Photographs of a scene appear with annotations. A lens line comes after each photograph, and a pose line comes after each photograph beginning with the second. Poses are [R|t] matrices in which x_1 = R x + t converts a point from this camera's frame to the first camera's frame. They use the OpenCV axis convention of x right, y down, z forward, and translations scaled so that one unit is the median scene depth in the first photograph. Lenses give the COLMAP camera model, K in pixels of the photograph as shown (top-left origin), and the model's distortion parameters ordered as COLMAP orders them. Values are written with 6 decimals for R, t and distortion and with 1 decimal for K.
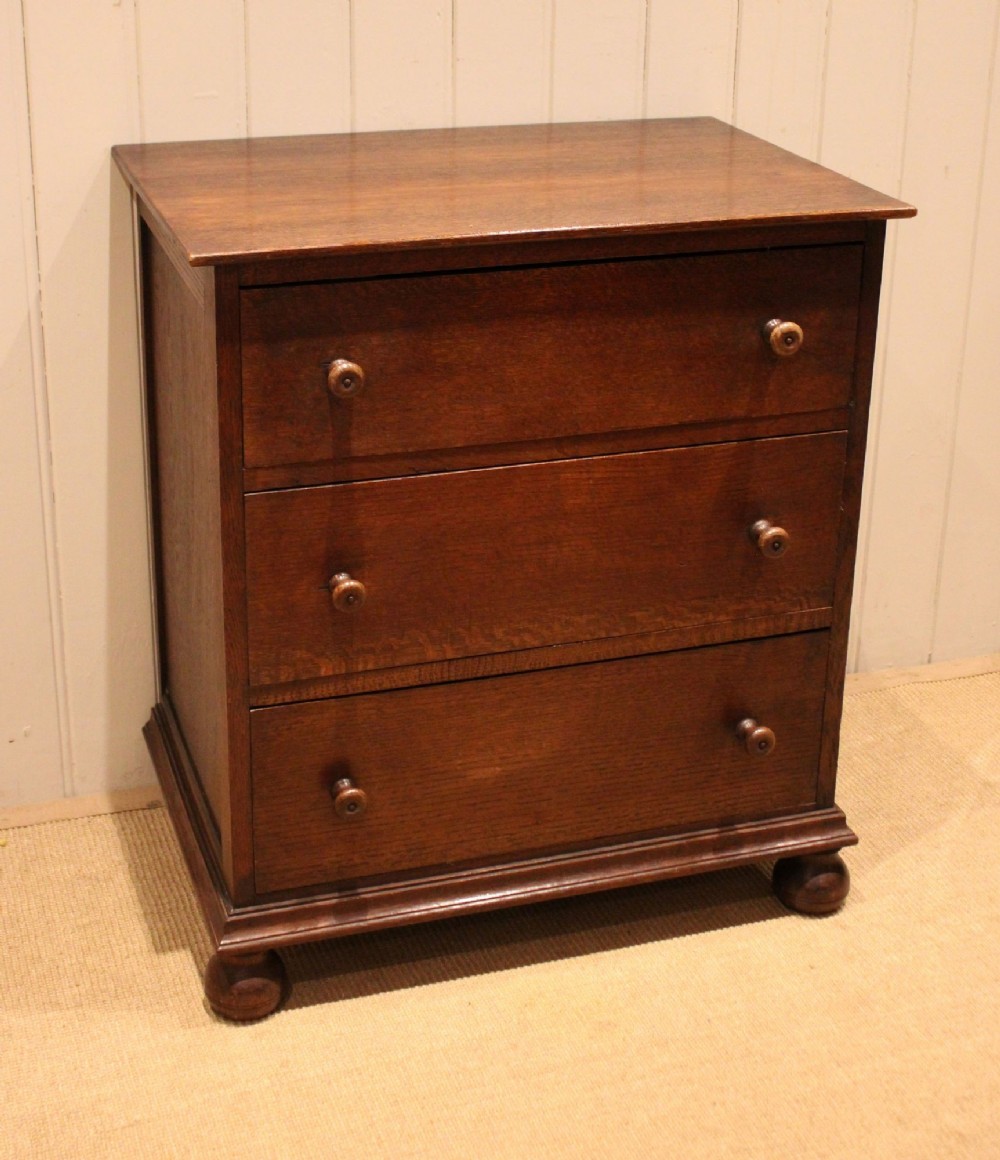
lens RADIAL K [[1960.1, 0, 443.2], [0, 1960.1, 420.1], [0, 0, 1]] dist [-0.047048, -0.047093]
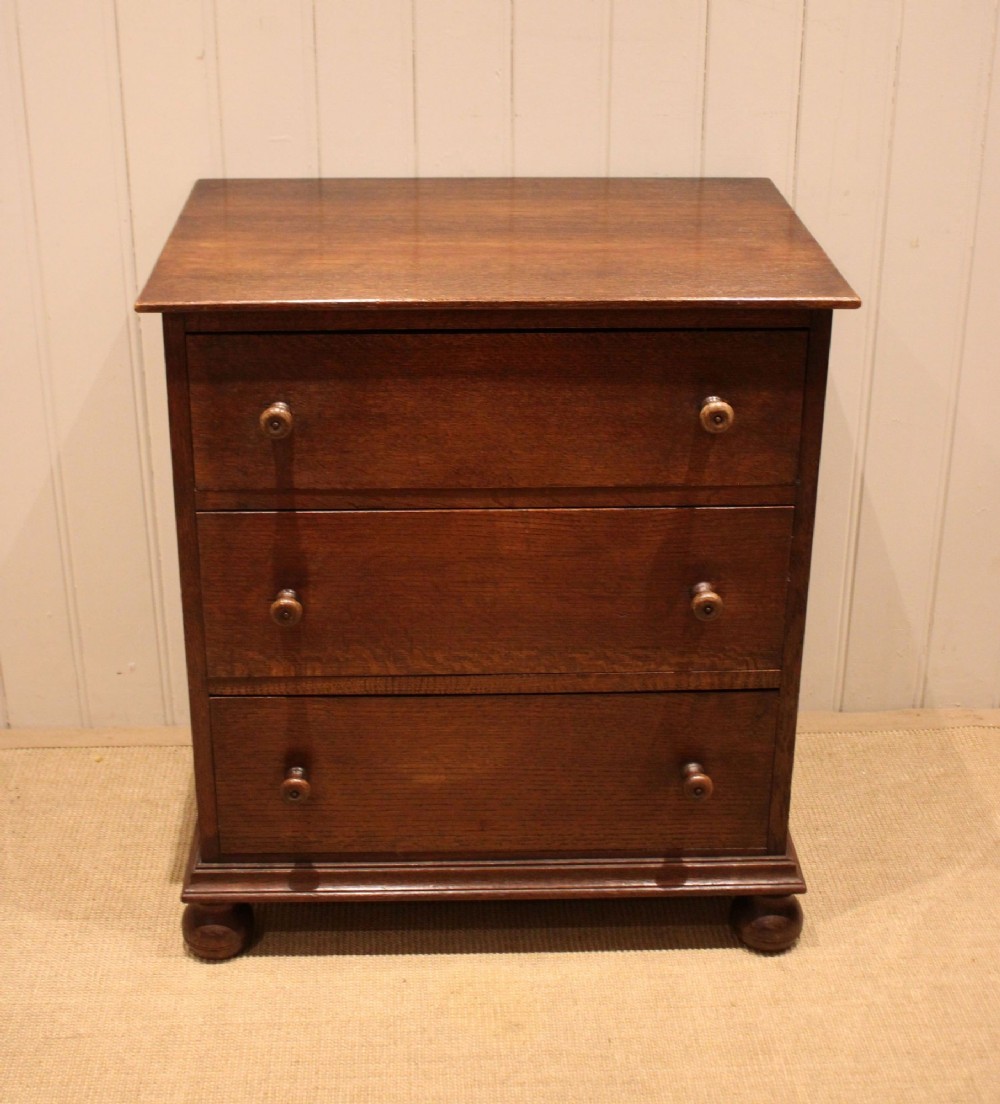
lens RADIAL K [[1682.8, 0, 441.2], [0, 1682.8, 366.7], [0, 0, 1]] dist [-0.088890, 0.103339]
pose [[0.956850, 0.090646, -0.276082, 0.269210], [-0.084814, 0.995850, 0.033017, -0.082286], [0.277929, -0.008177, 0.960567, 0.104967]]
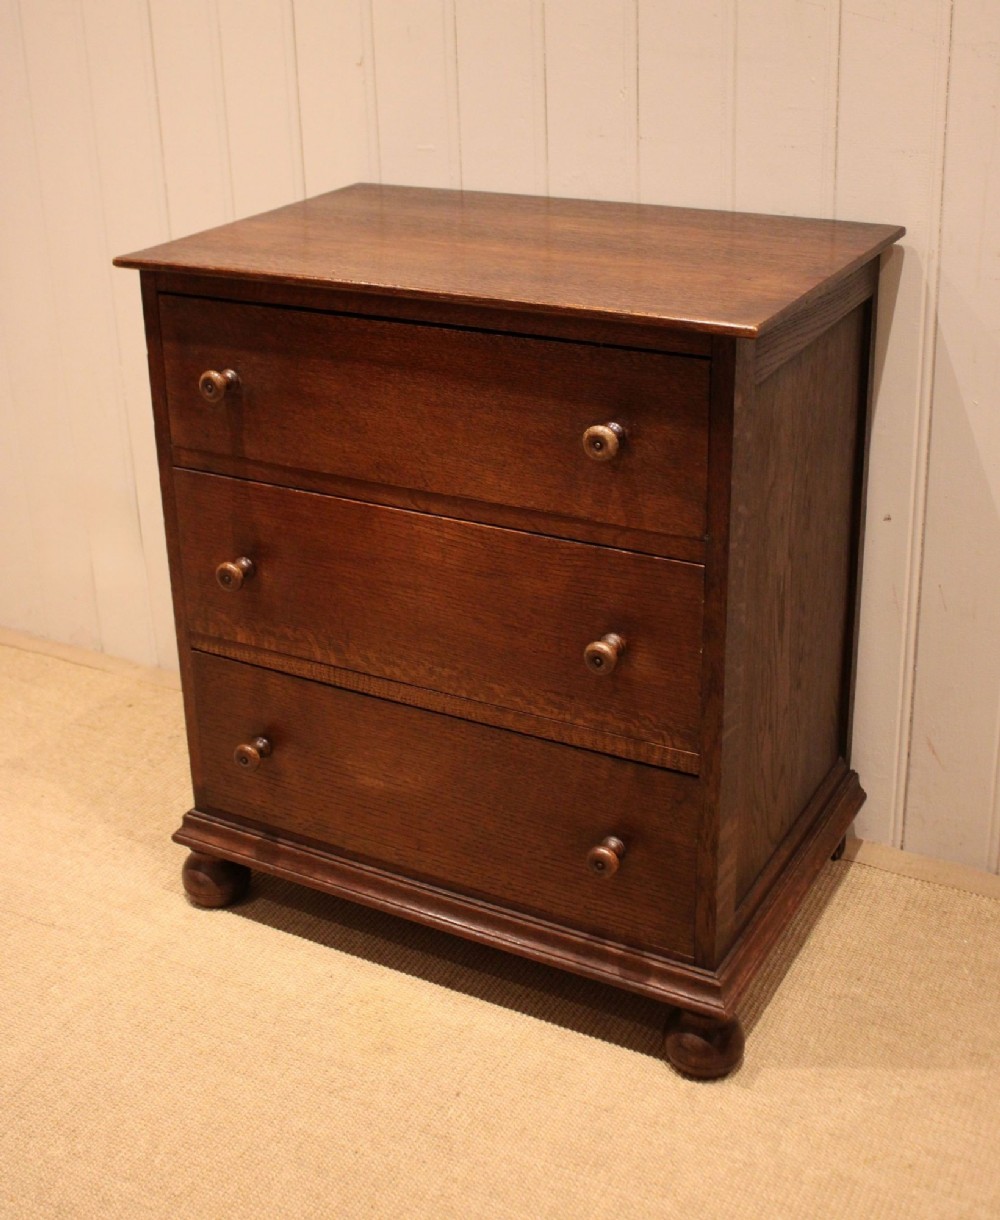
lens RADIAL K [[1591.6, 0, 443.9], [0, 1591.6, 472.2], [0, 0, 1]] dist [-0.105224, 0.111877]
pose [[0.671910, 0.224365, -0.705831, 0.639909], [-0.215287, 0.971027, 0.103723, -0.087666], [0.708653, 0.082264, 0.700745, 0.405171]]
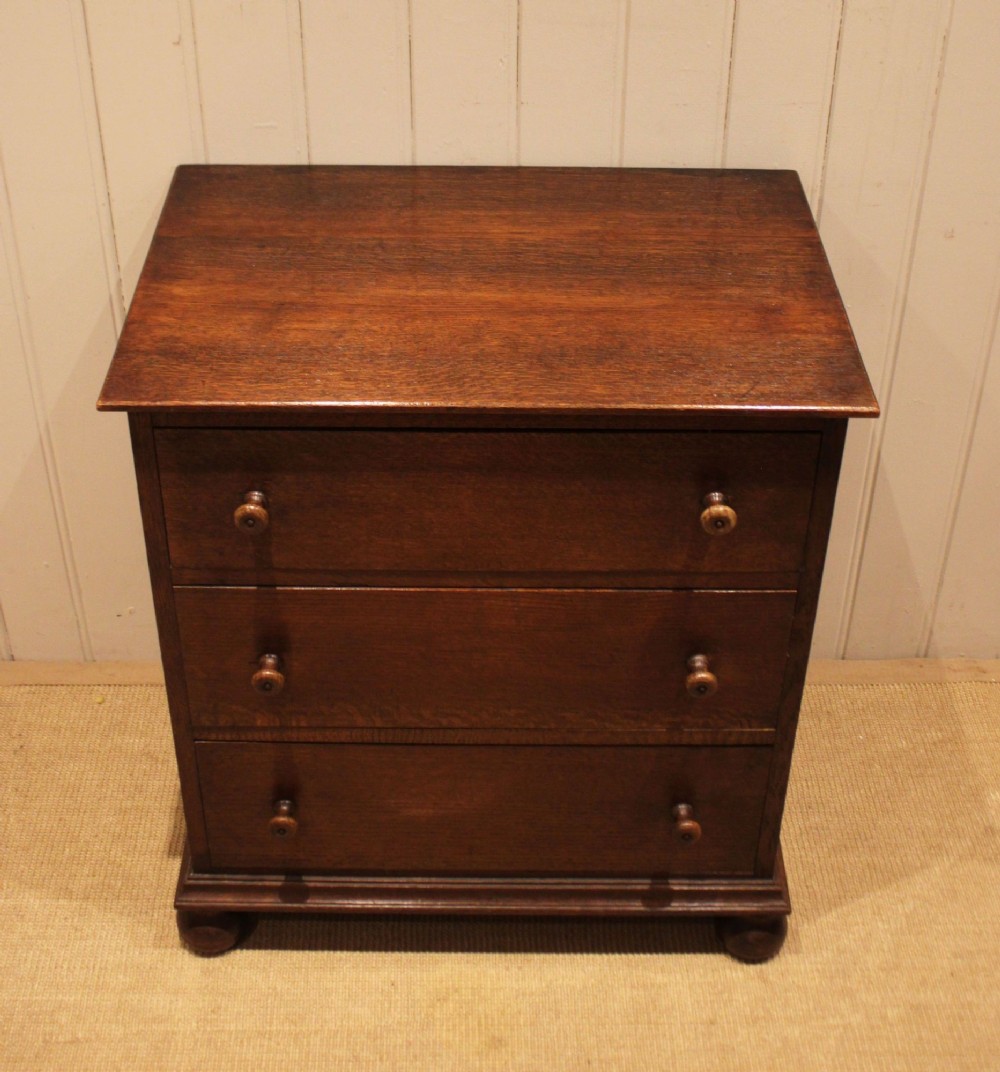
lens RADIAL K [[1647.4, 0, 442.0], [0, 1647.4, 328.0], [0, 0, 1]] dist [-0.096641, 0.074264]
pose [[0.948192, 0.159104, -0.274985, 0.245858], [-0.093114, 0.966726, 0.238265, -0.304781], [0.303745, -0.200316, 0.931457, 0.211109]]
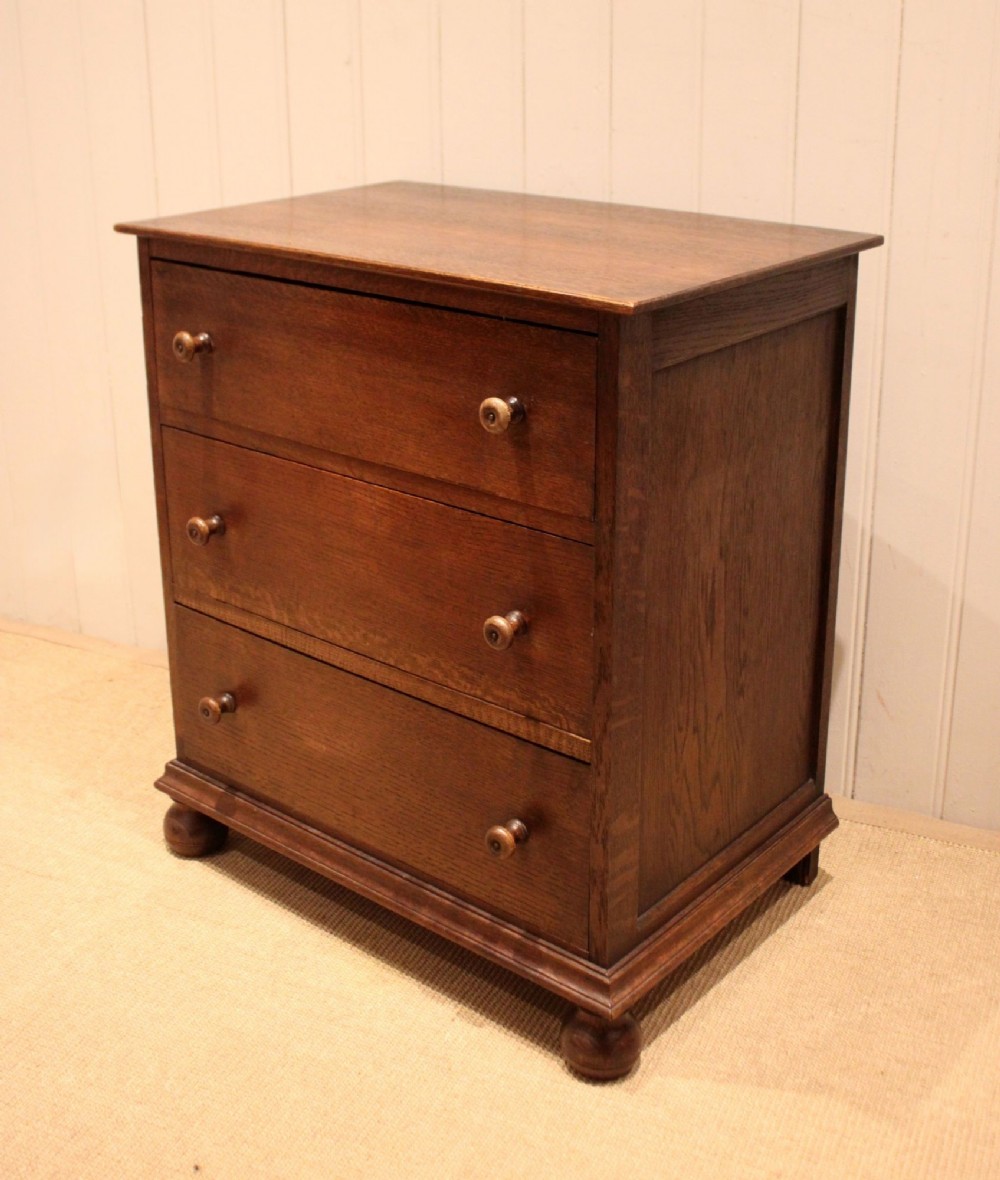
lens RADIAL K [[1520.9, 0, 472.9], [0, 1520.9, 451.4], [0, 0, 1]] dist [-0.092332, 0.009390]
pose [[0.530543, 0.239671, -0.813069, 0.741422], [-0.277603, 0.955425, 0.100493, -0.092396], [0.800912, 0.172395, 0.573428, 0.557385]]
